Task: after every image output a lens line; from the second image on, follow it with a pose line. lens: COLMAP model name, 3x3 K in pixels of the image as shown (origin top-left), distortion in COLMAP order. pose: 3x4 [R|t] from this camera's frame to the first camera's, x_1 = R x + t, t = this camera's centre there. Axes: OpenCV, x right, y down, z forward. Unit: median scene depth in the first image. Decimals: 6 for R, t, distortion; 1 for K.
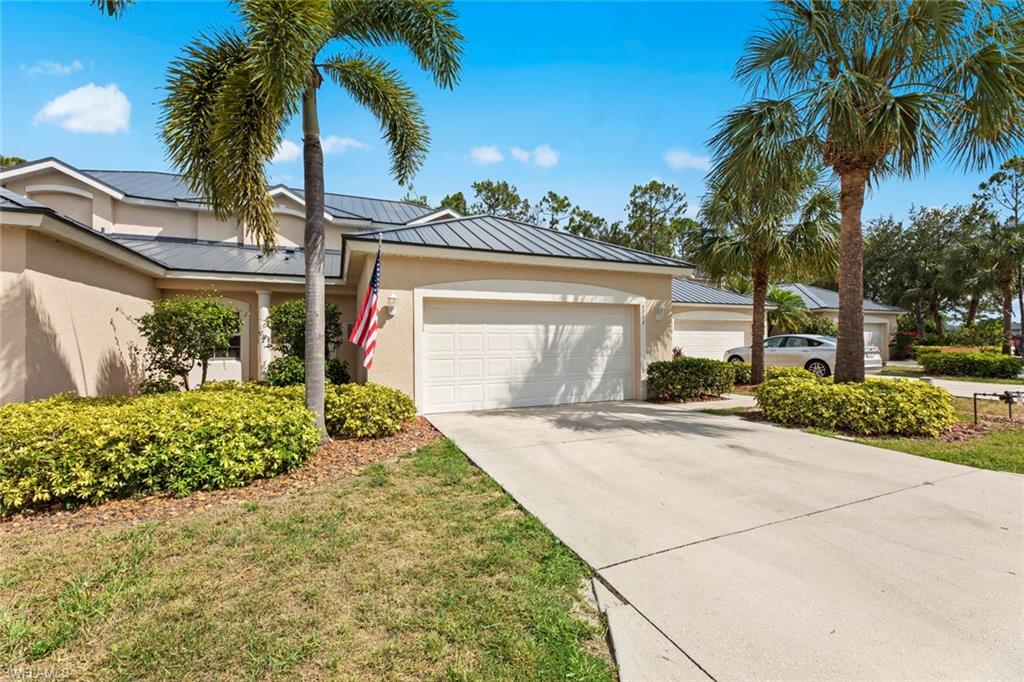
lens RADIAL K [[415.5, 0, 507.7], [0, 415.5, 339.6], [0, 0, 1]] dist [-0.000365, -0.000462]
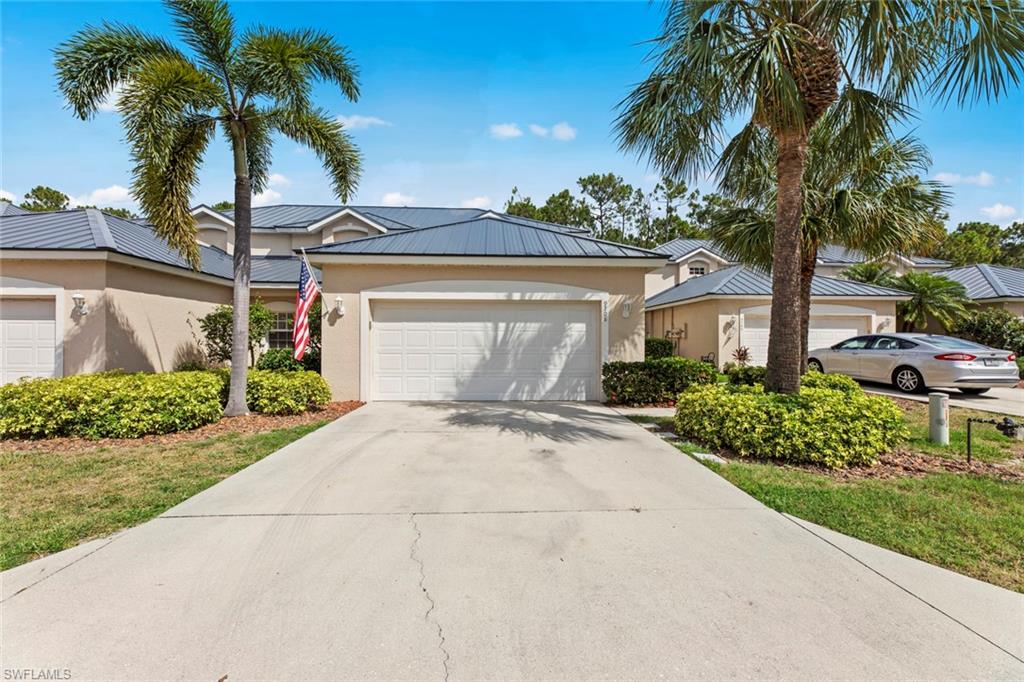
lens RADIAL K [[415.5, 0, 503.5], [0, 415.5, 336.3], [0, 0, 1]] dist [-0.000365, -0.000462]
pose [[0.937686, 0.007844, -0.347396, 0.459028], [-0.008207, 0.999966, 0.000426, -0.002384], [0.347387, 0.002452, 0.937719, 0.048635]]
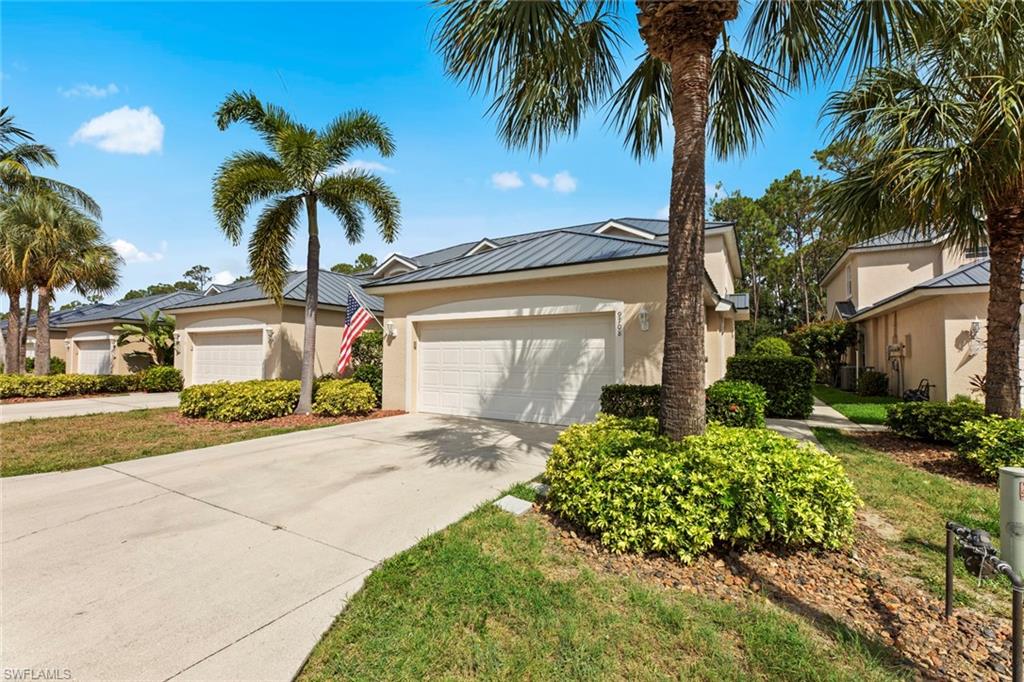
lens RADIAL K [[415.5, 0, 506.5], [0, 415.5, 349.7], [0, 0, 1]] dist [-0.000365, -0.000462]
pose [[0.605559, -0.004666, -0.795787, 0.861826], [-0.004886, 0.999942, -0.009581, -0.003120], [0.795786, 0.009690, 0.605501, 0.377496]]
